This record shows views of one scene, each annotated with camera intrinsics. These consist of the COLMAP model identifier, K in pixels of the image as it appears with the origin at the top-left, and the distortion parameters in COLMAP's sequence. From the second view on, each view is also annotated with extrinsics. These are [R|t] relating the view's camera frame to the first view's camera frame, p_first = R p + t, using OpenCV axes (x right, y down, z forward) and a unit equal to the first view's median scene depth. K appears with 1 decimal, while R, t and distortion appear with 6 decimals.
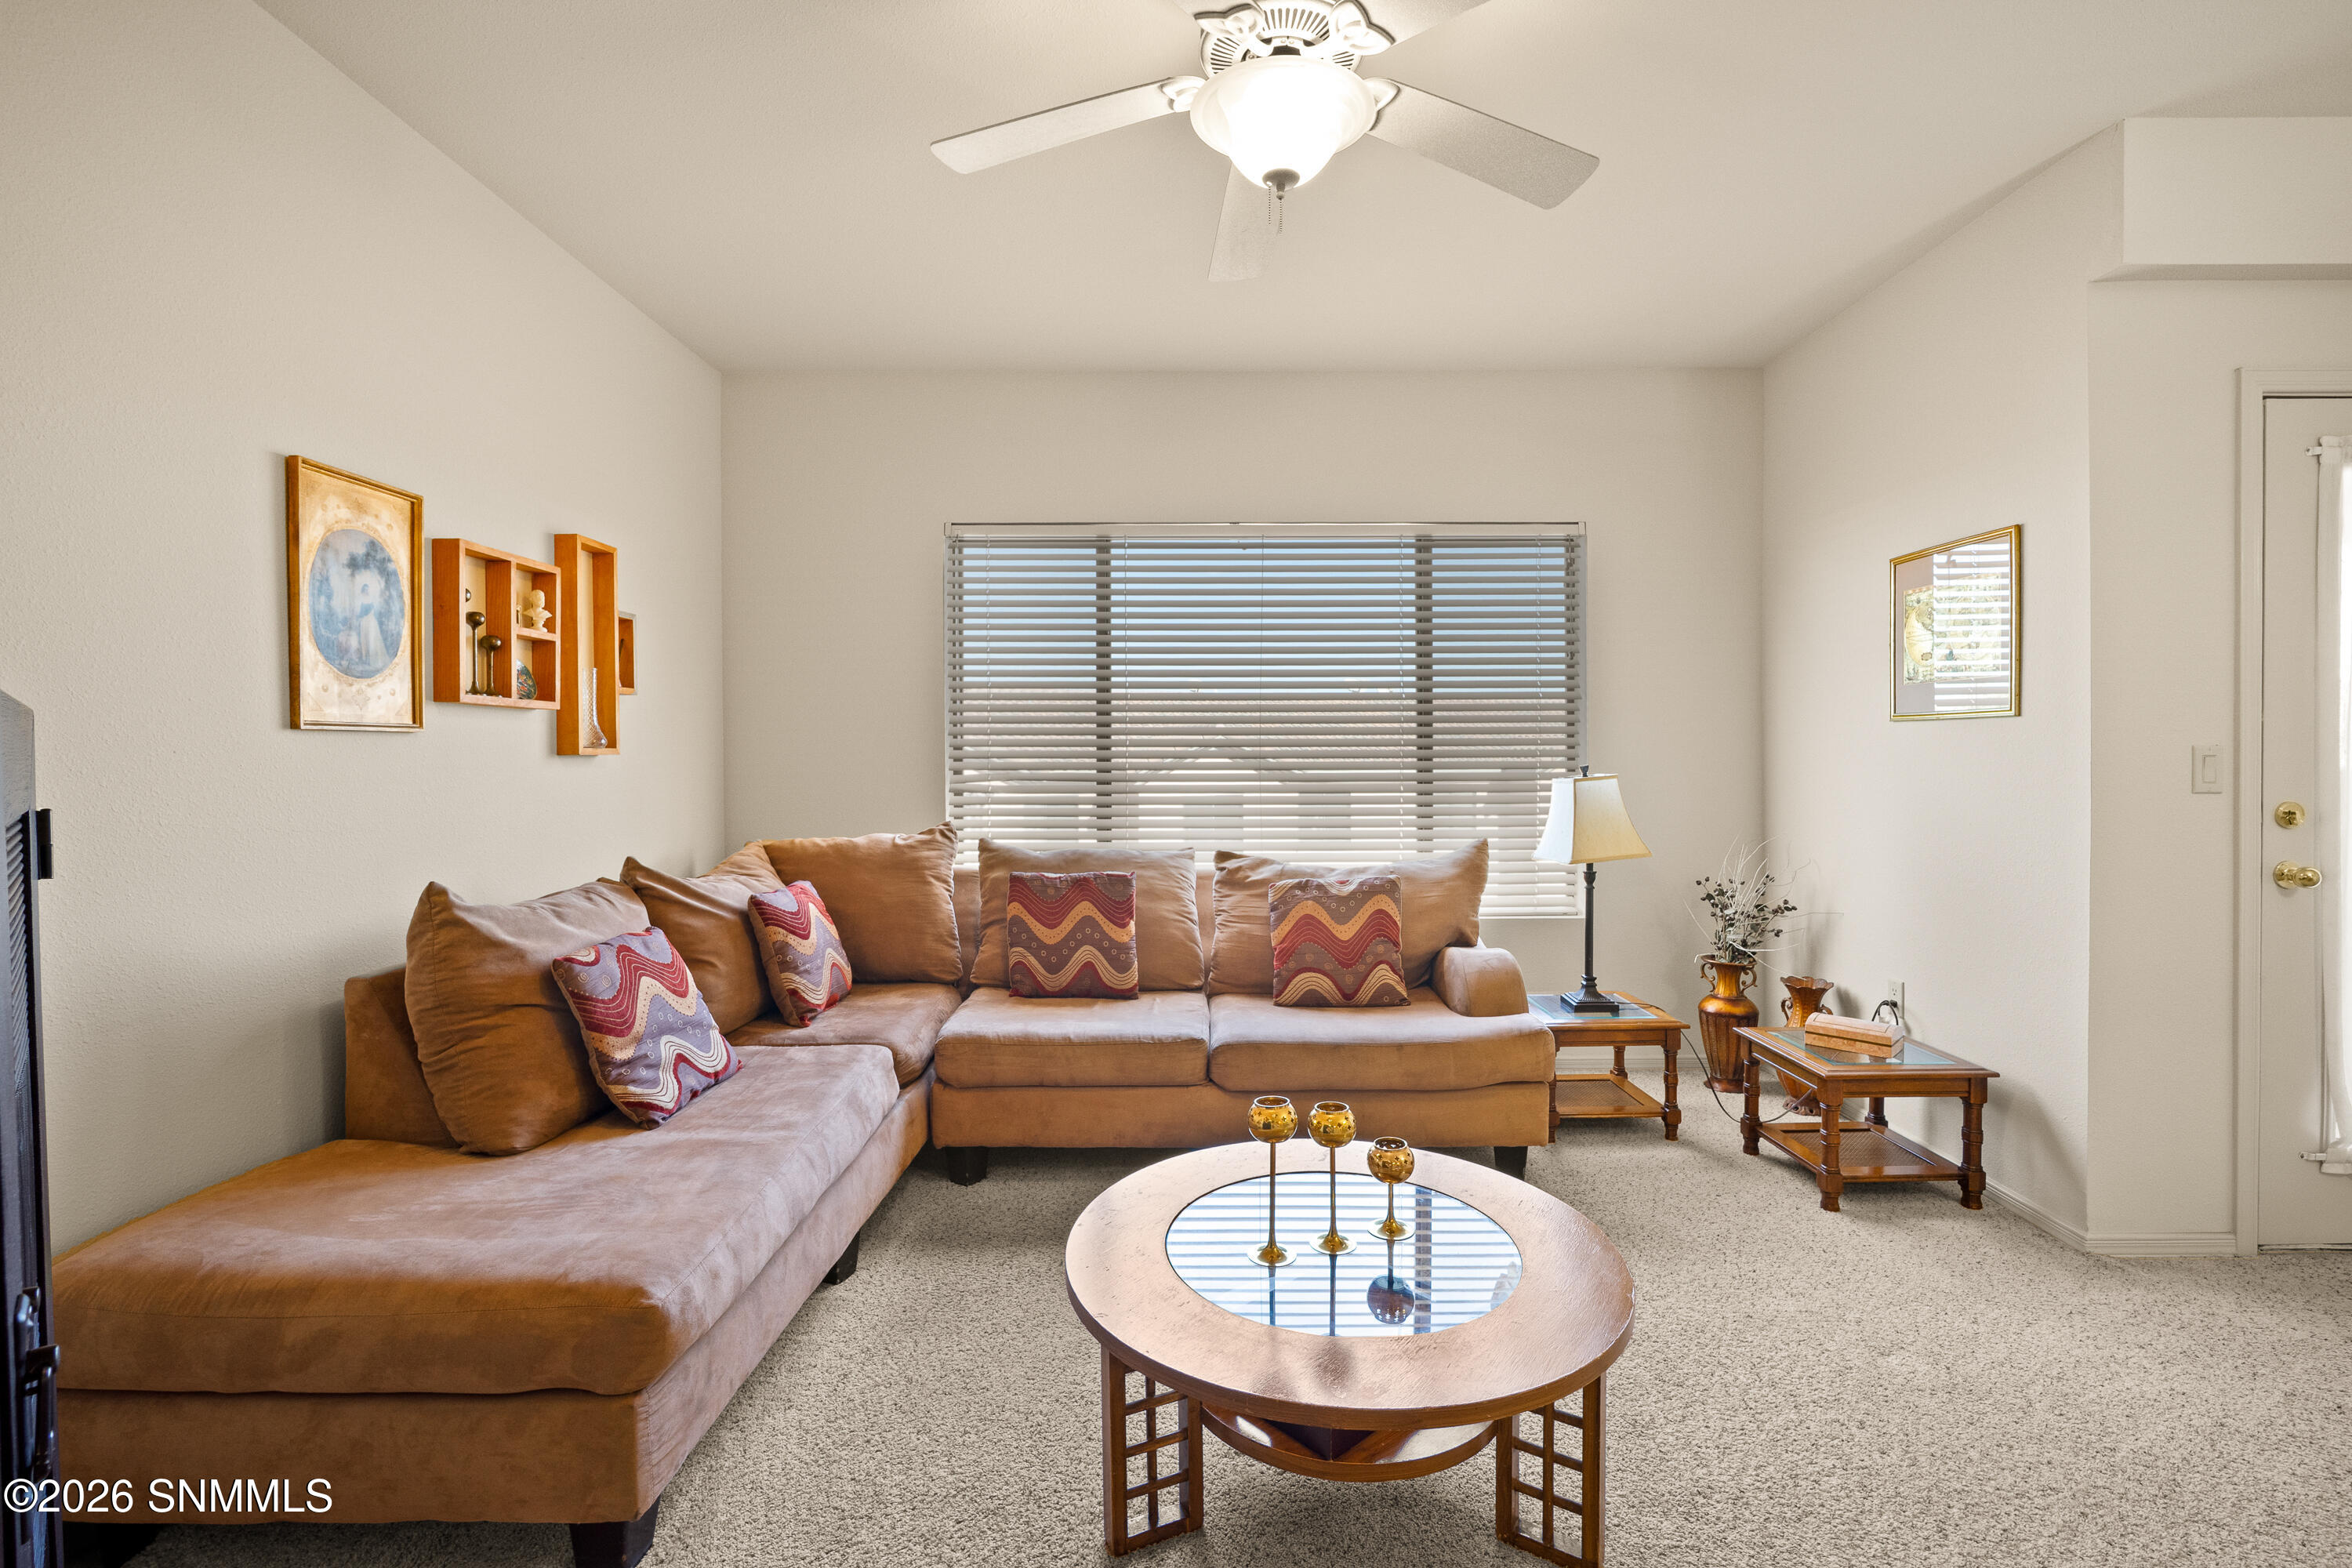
lens RADIAL K [[1037.7, 0, 1186.7], [0, 1037.7, 773.5], [0, 0, 1]] dist [-0.015667, 0.000964]
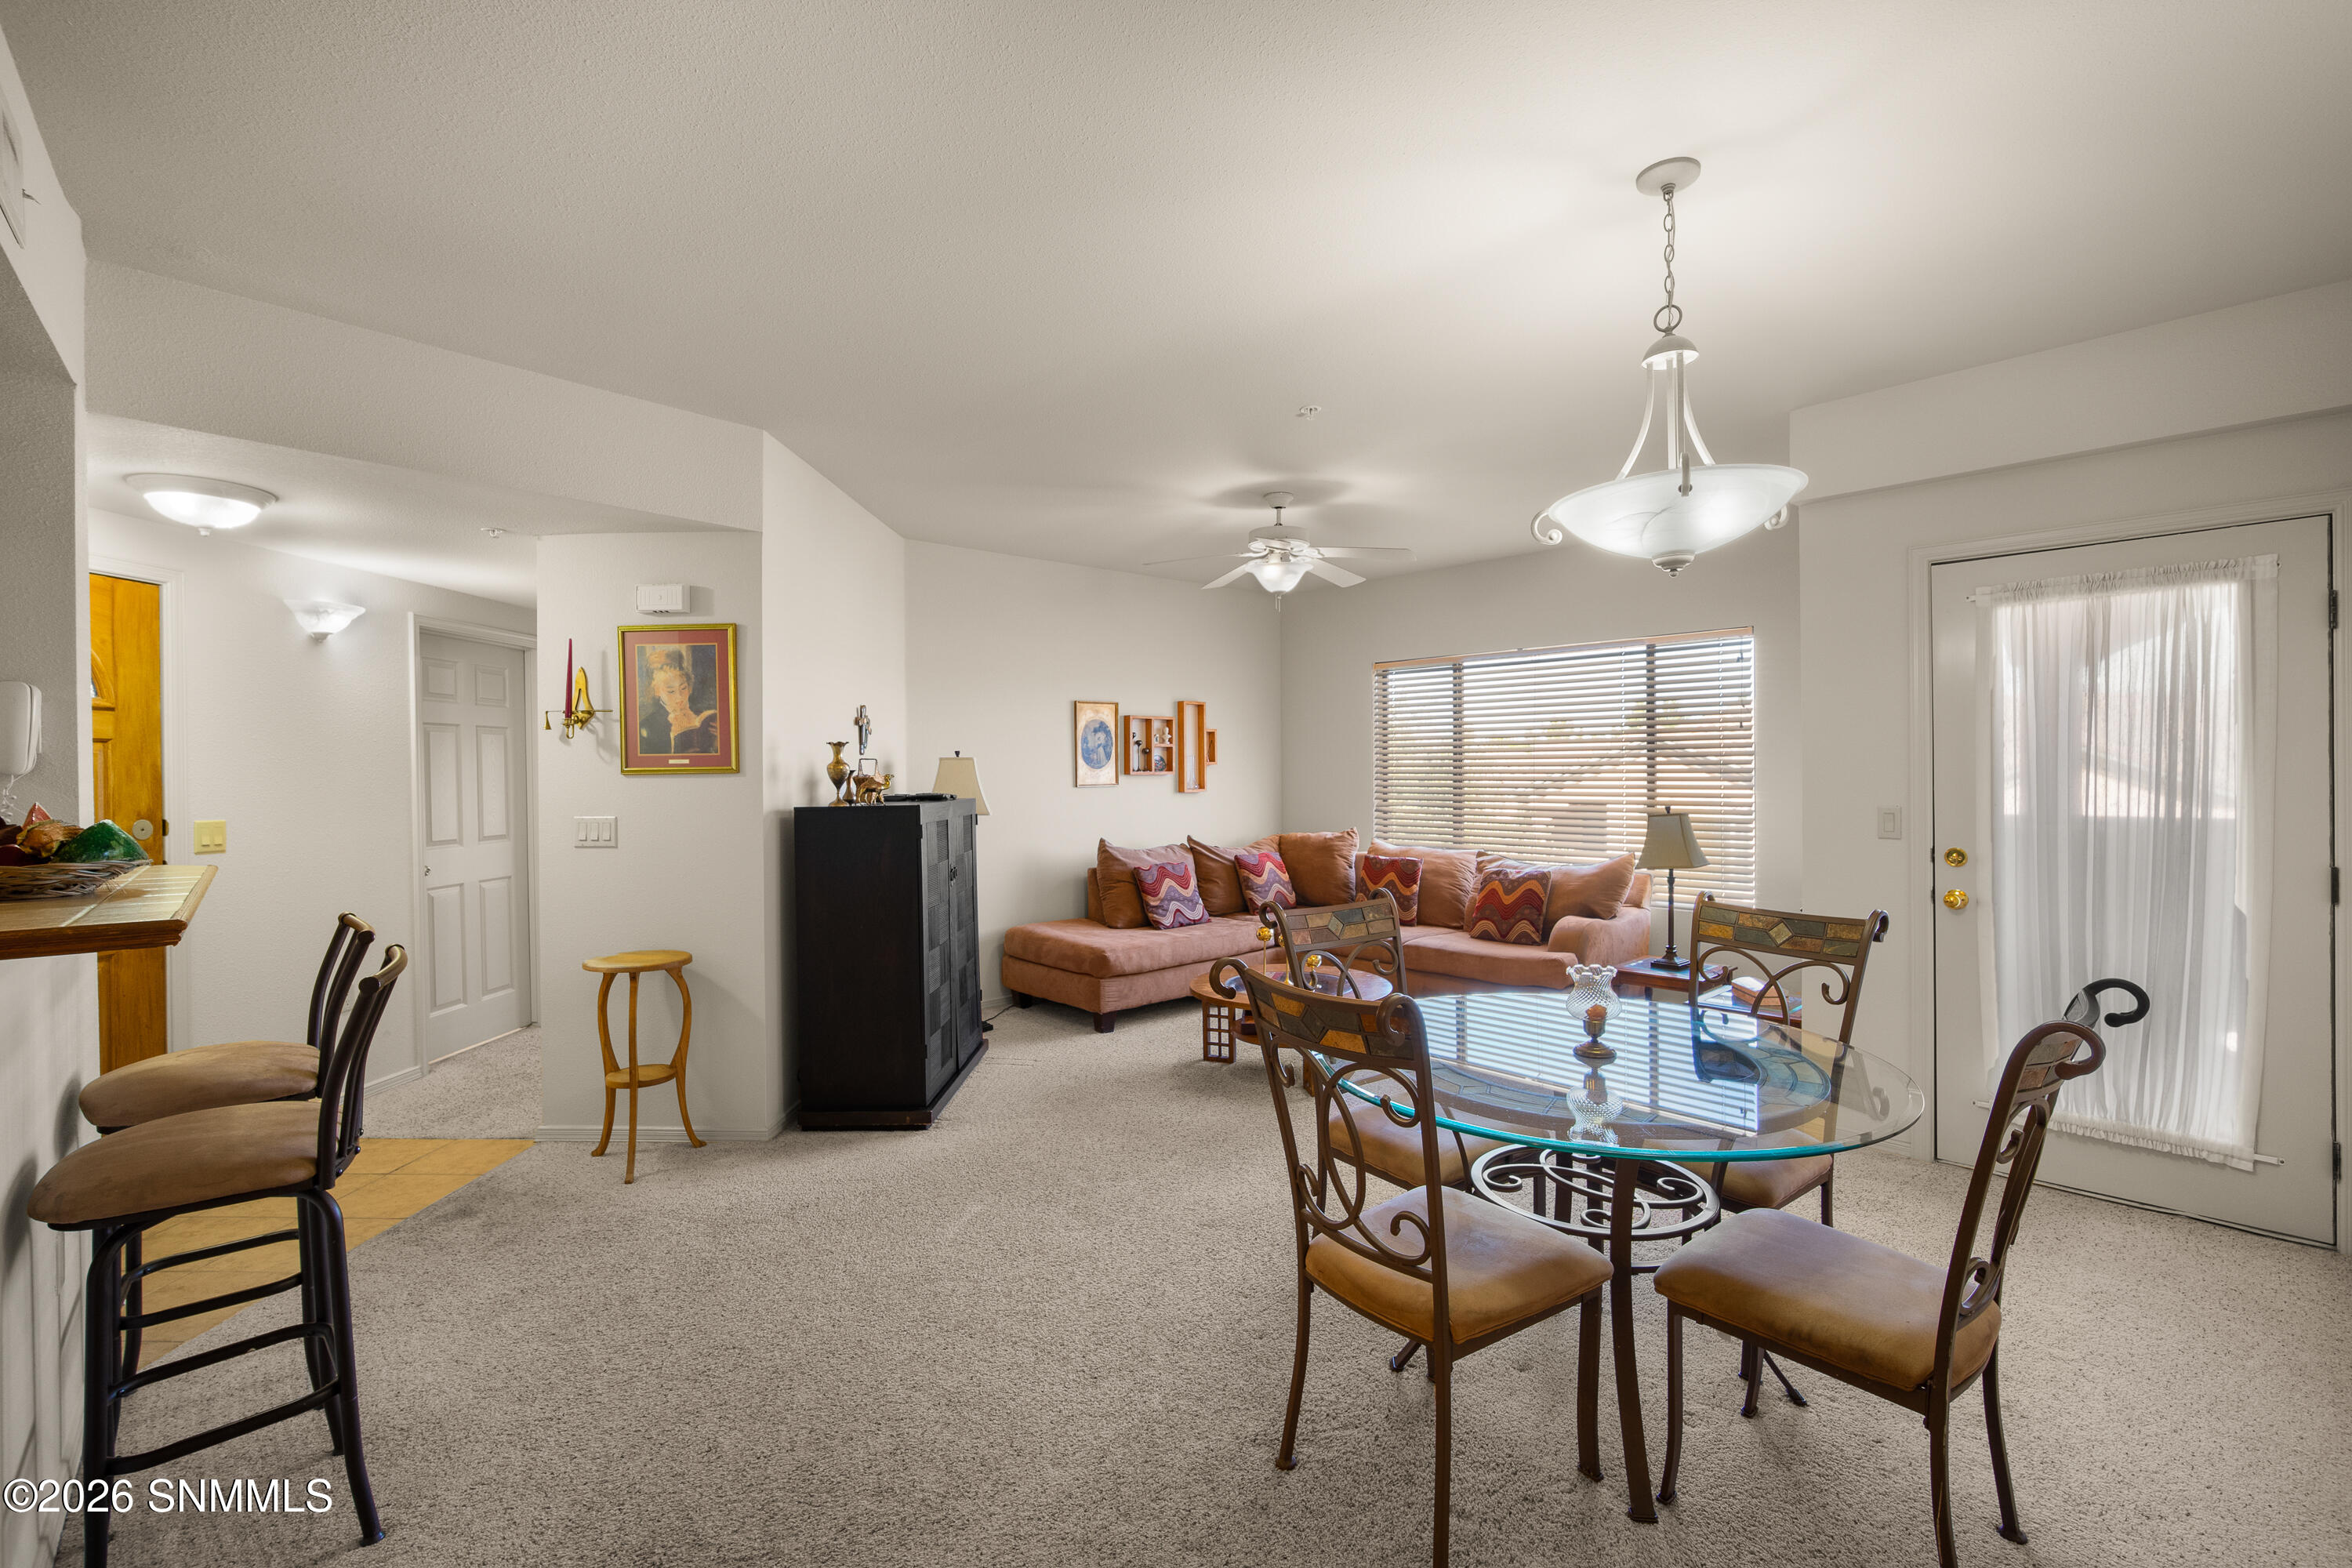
lens RADIAL K [[1023.6, 0, 1180.2], [0, 1023.6, 784.4], [0, 0, 1]] dist [-0.012482, 0.000649]
pose [[0.673357, 0.008457, -0.739269, 1.148952], [-0.006520, 0.999964, 0.005501, -0.049245], [0.739289, 0.001116, 0.673387, -0.605123]]
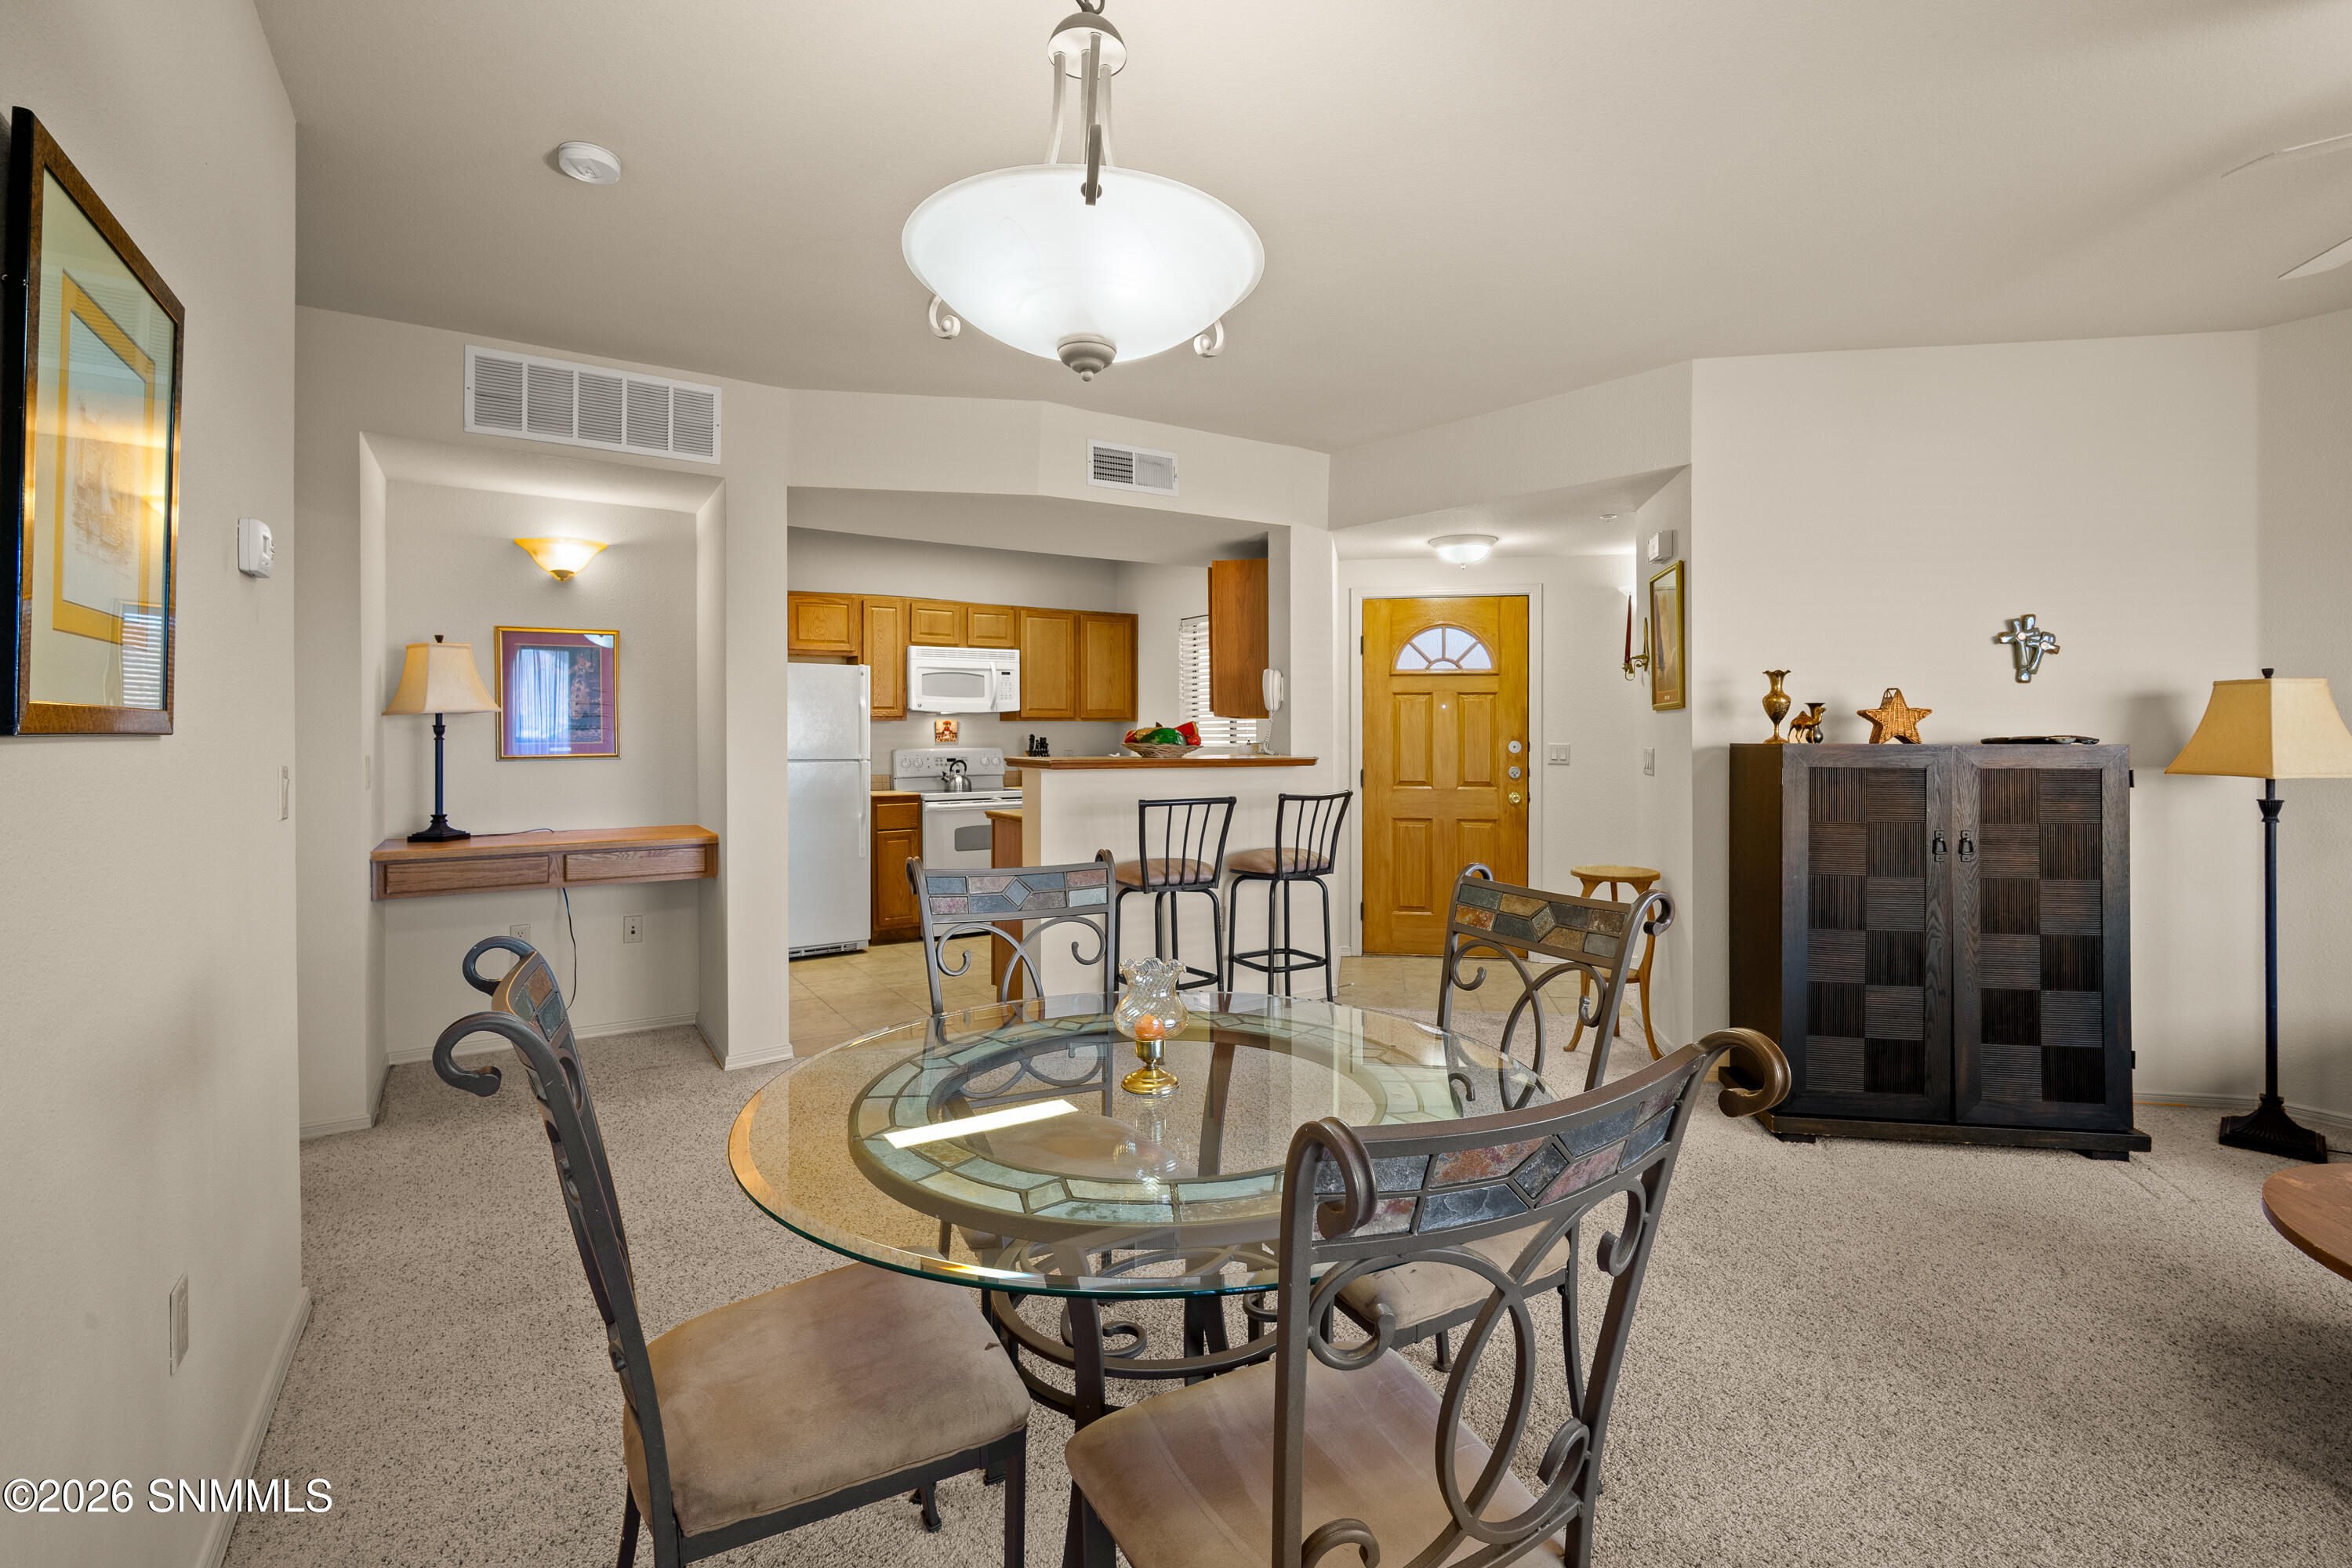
lens RADIAL K [[1043.6, 0, 1190.2], [0, 1043.6, 734.7], [0, 0, 1]] dist [-0.014204, 0.000468]
pose [[-0.833610, 0.005204, -0.552329, 1.079651], [-0.006625, 0.999789, 0.019420, -0.040014], [0.552314, 0.019848, -0.833400, 0.610725]]
